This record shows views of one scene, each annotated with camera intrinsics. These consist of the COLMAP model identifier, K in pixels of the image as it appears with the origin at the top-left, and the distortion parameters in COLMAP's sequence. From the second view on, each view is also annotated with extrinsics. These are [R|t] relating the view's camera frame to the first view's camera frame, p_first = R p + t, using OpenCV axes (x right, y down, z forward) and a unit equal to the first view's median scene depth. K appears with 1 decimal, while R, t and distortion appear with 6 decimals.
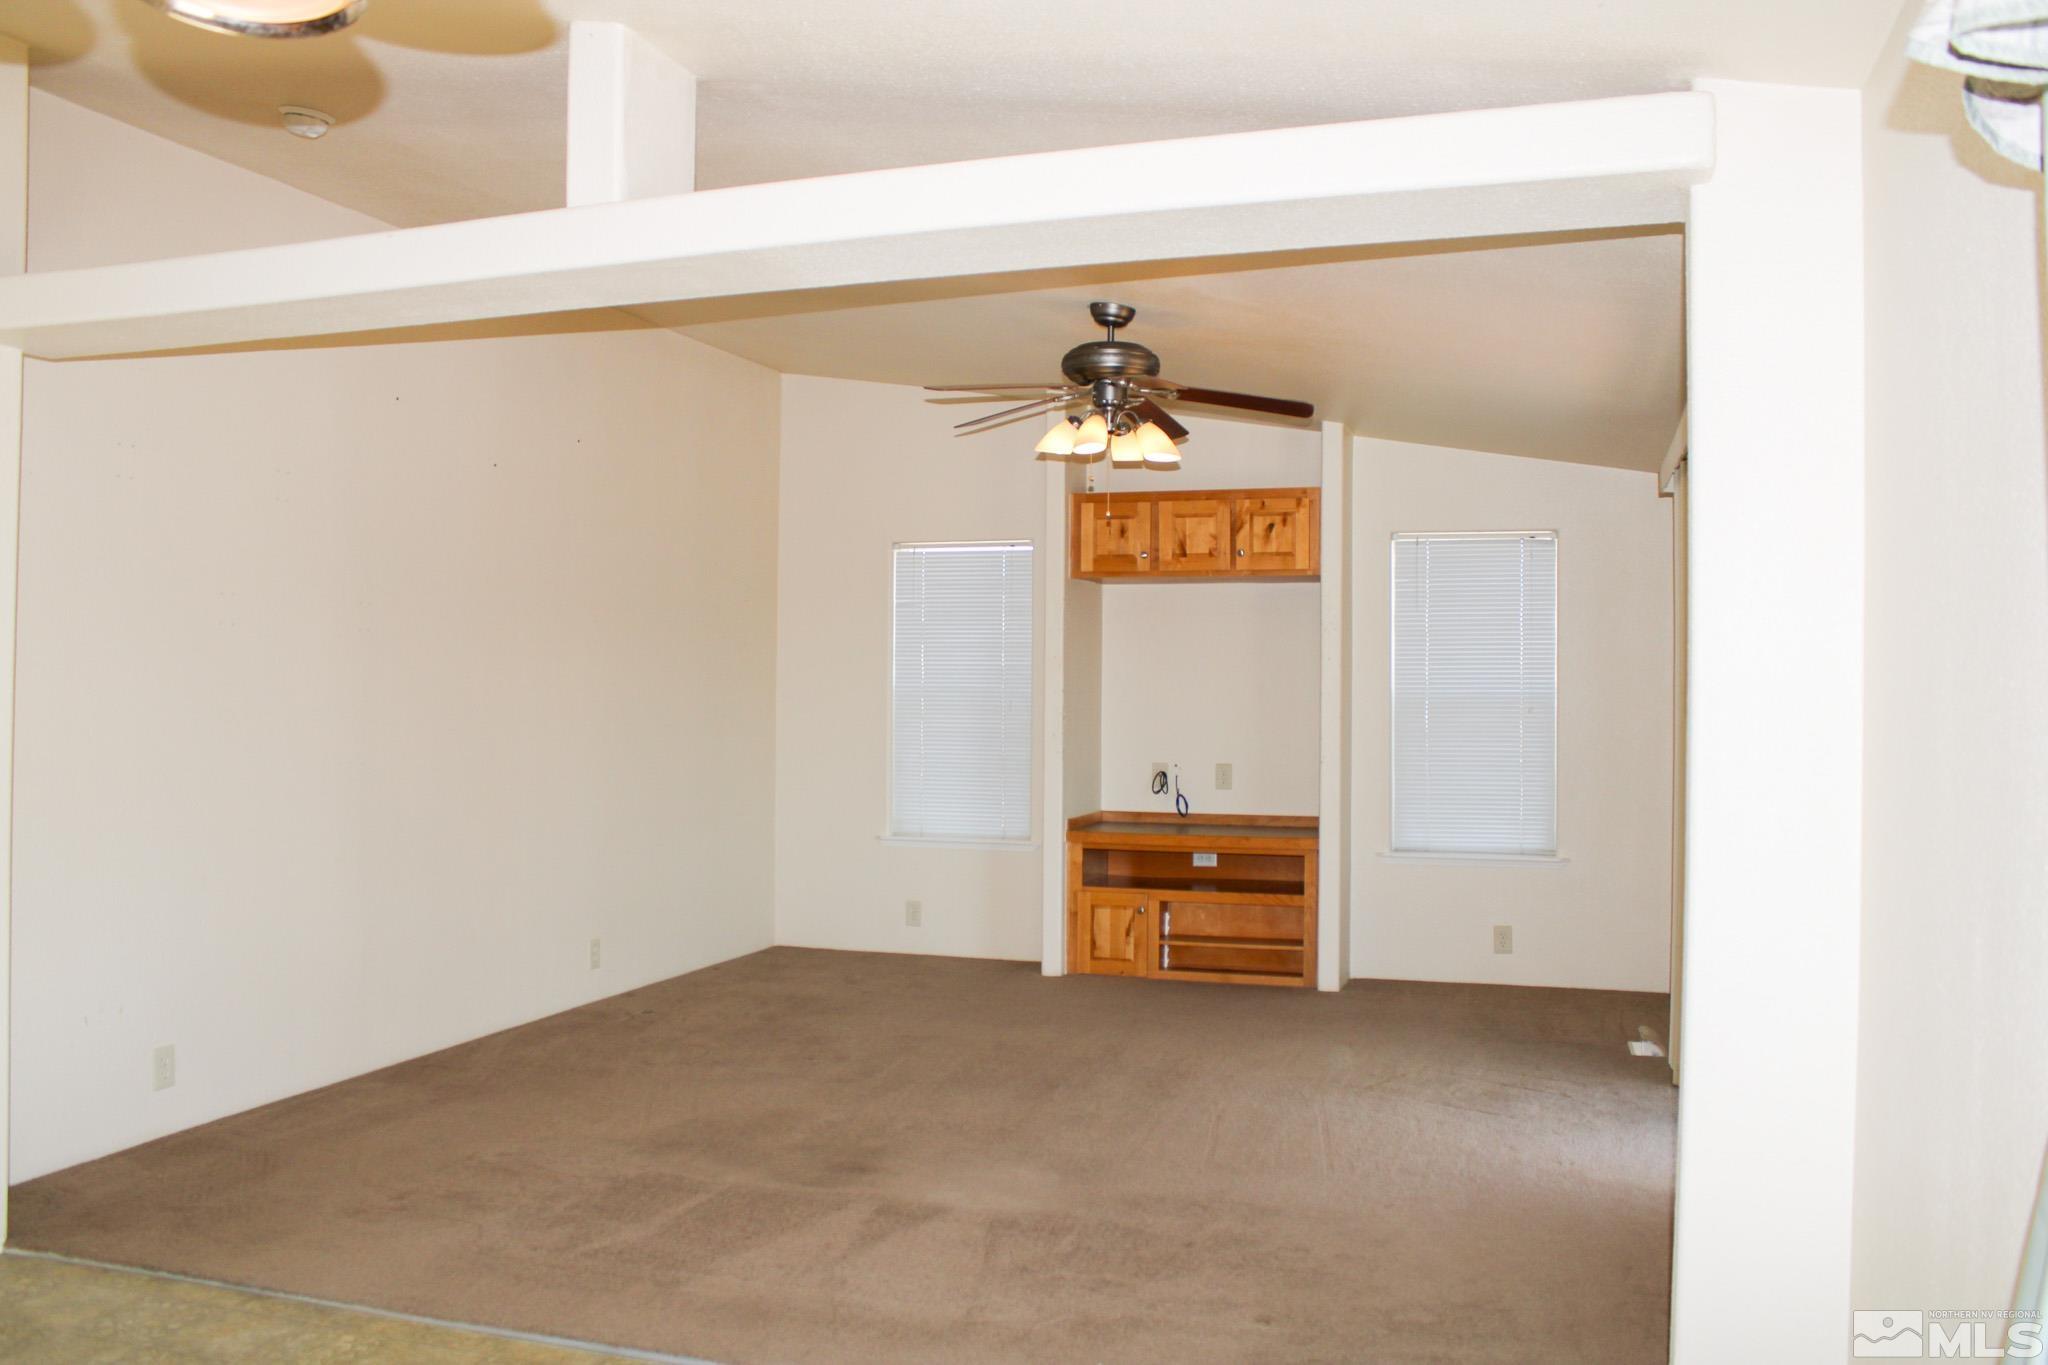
lens RADIAL K [[1701.9, 0, 1014.7], [0, 1701.9, 611.9], [0, 0, 1]] dist [-0.159418, 0.131836]
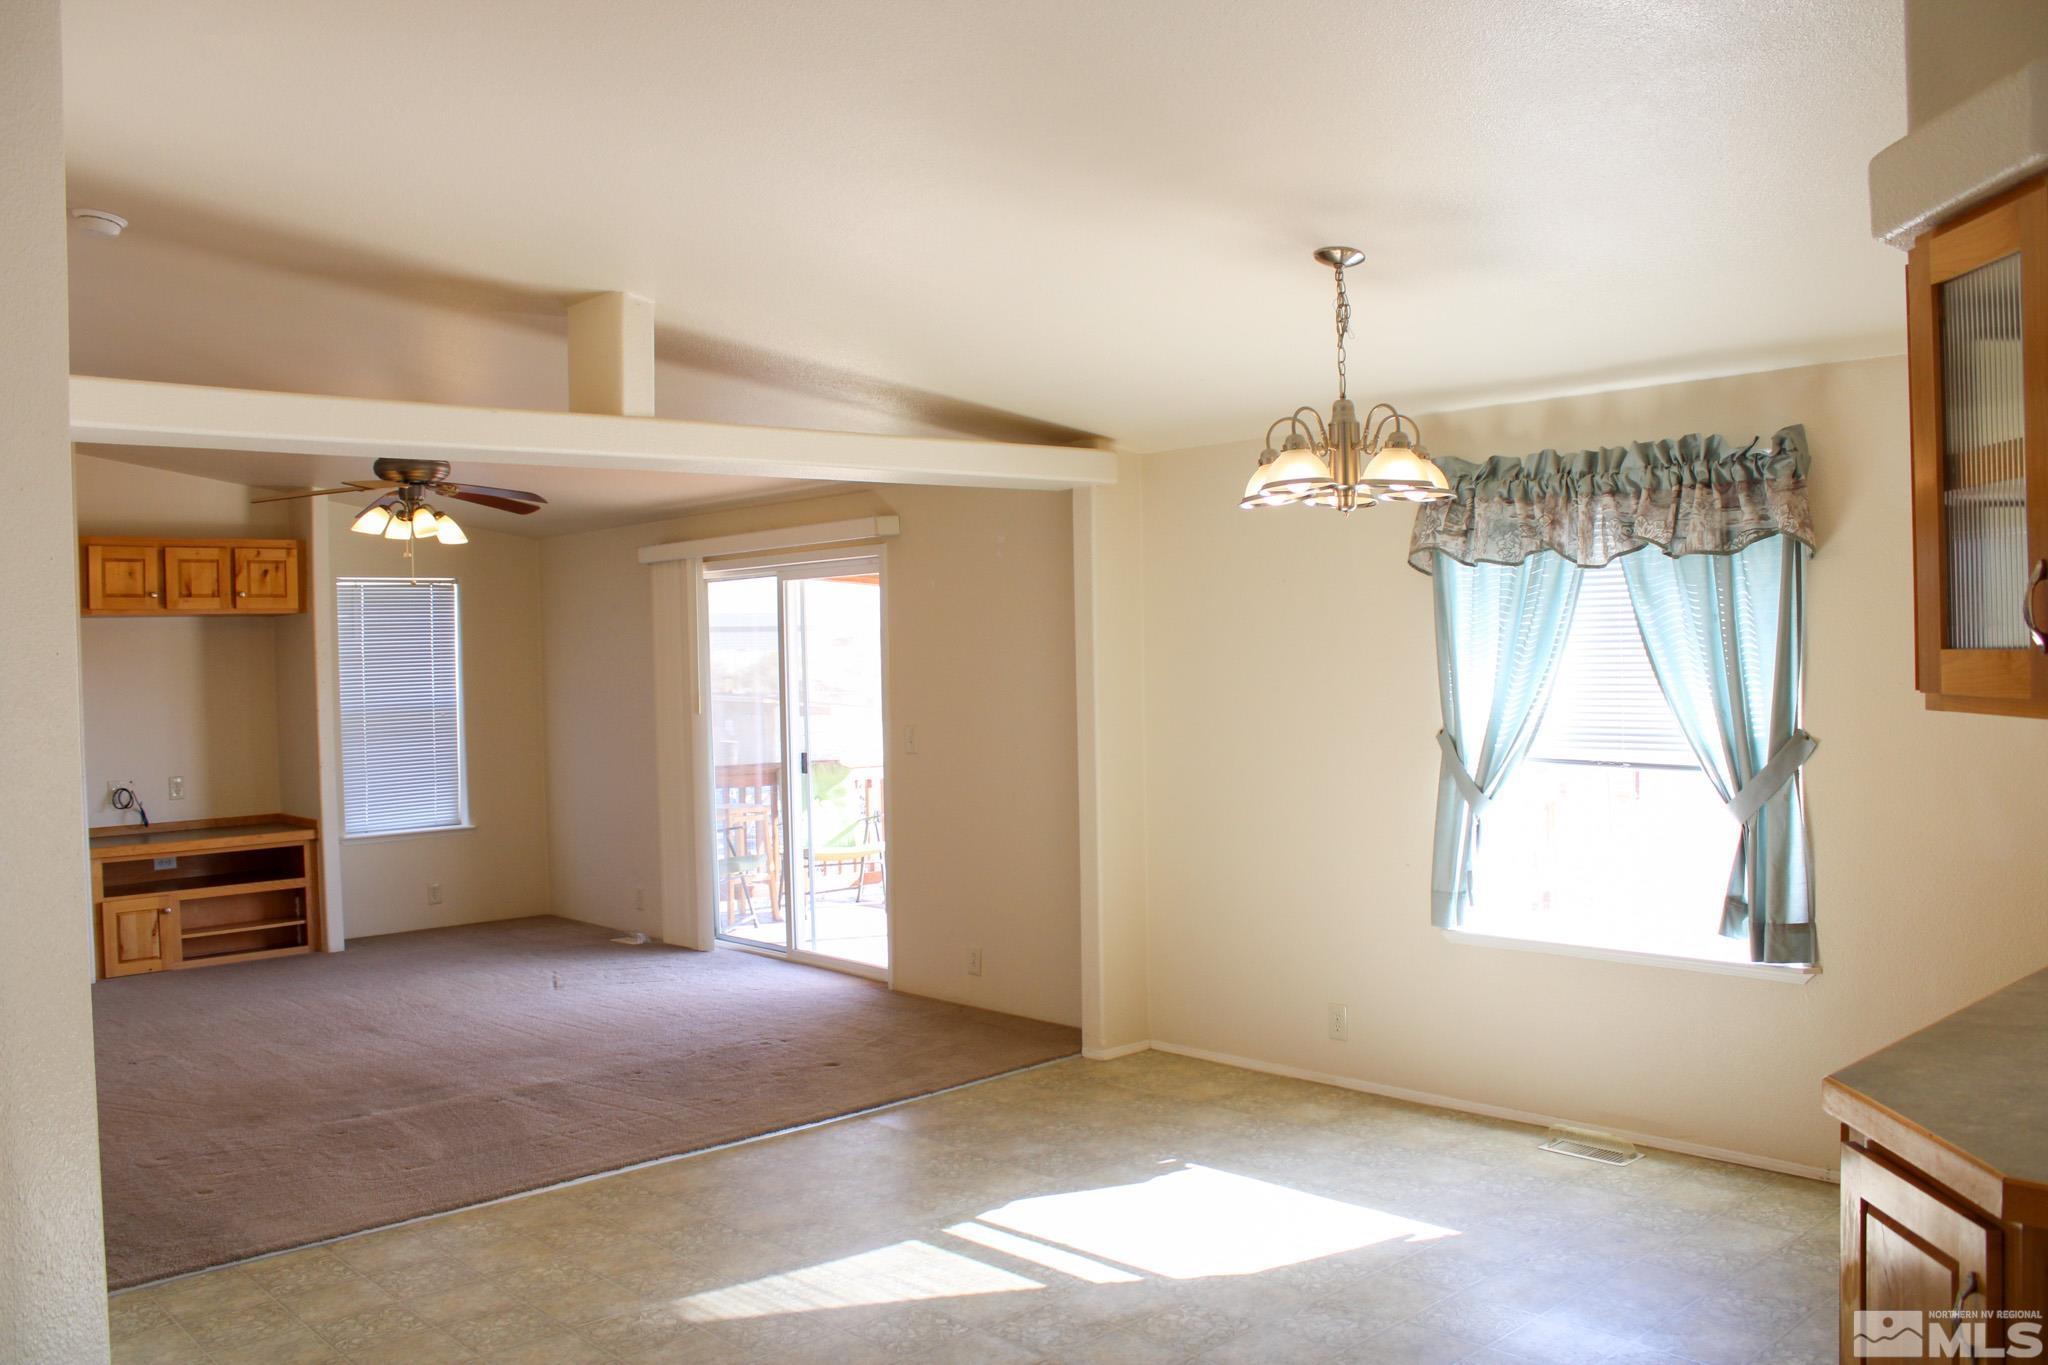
lens RADIAL K [[1701.9, 0, 1015.8], [0, 1701.9, 681.7], [0, 0, 1]] dist [-0.159418, 0.131836]
pose [[0.486194, -0.037610, 0.873041, -0.598686], [-0.008434, 0.998825, 0.047725, -0.033176], [-0.873810, -0.030566, 0.485305, -0.022159]]
